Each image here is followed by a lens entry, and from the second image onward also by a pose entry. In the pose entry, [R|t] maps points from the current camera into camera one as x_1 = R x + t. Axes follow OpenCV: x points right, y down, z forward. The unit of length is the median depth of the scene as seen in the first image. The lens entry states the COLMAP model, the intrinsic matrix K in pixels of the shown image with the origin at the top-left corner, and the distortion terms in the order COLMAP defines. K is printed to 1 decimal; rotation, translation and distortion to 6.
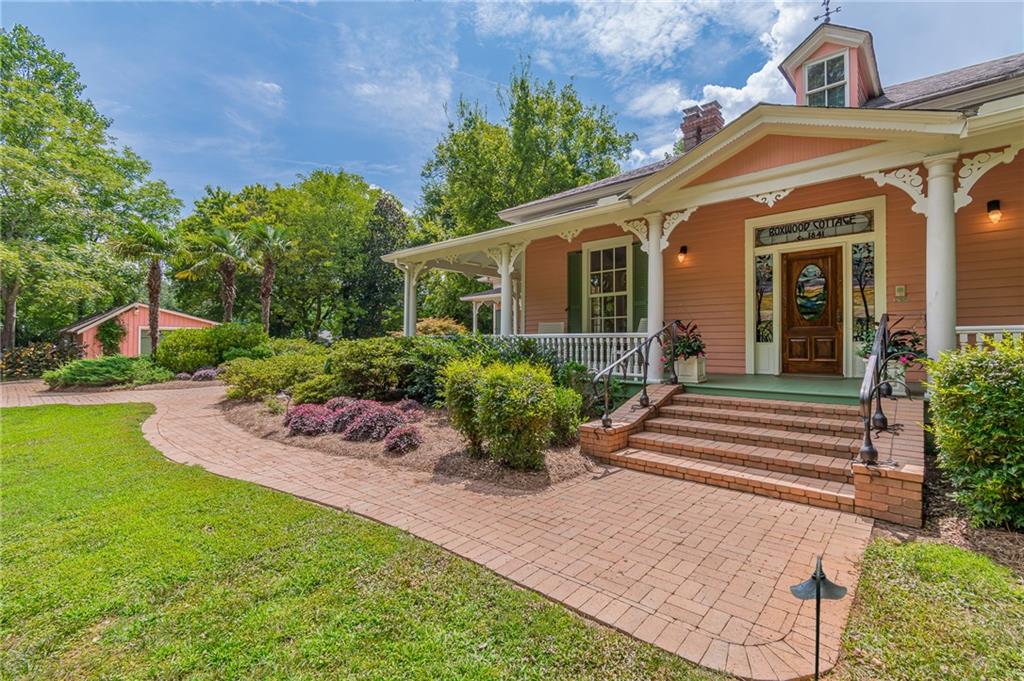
lens RADIAL K [[448.5, 0, 518.6], [0, 448.5, 341.7], [0, 0, 1]] dist [0.009892, -0.000649]
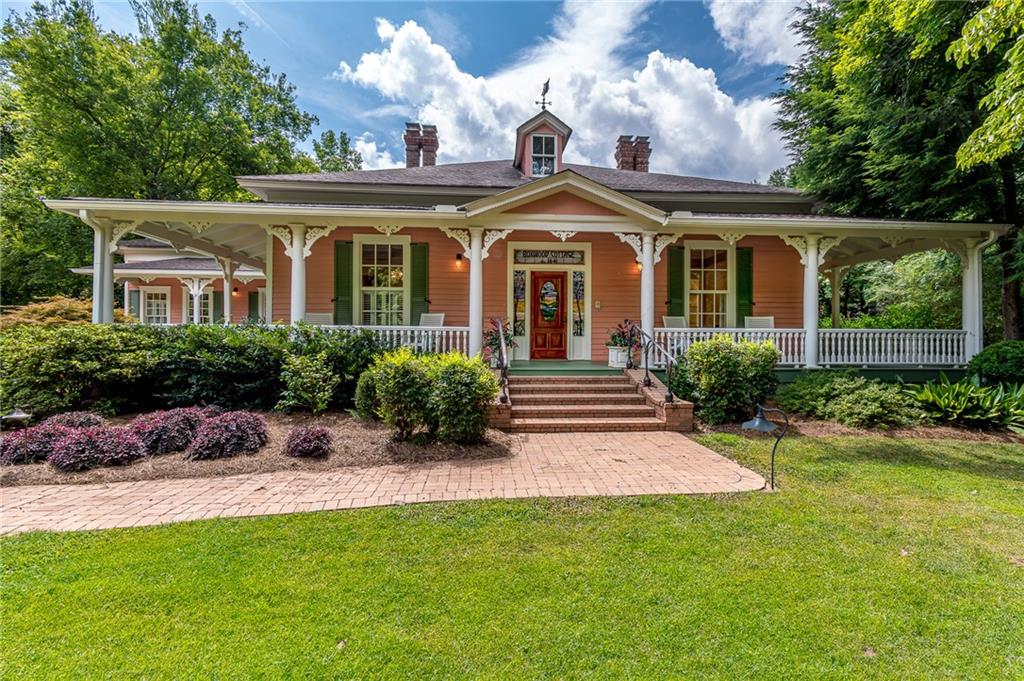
lens RADIAL K [[448.5, 0, 517.8], [0, 448.5, 341.1], [0, 0, 1]] dist [0.009892, -0.000649]
pose [[0.710401, 0.001054, 0.703797, -0.446263], [-0.008286, 0.999942, 0.006866, 0.007294], [-0.703749, -0.010709, 0.710368, 0.070773]]
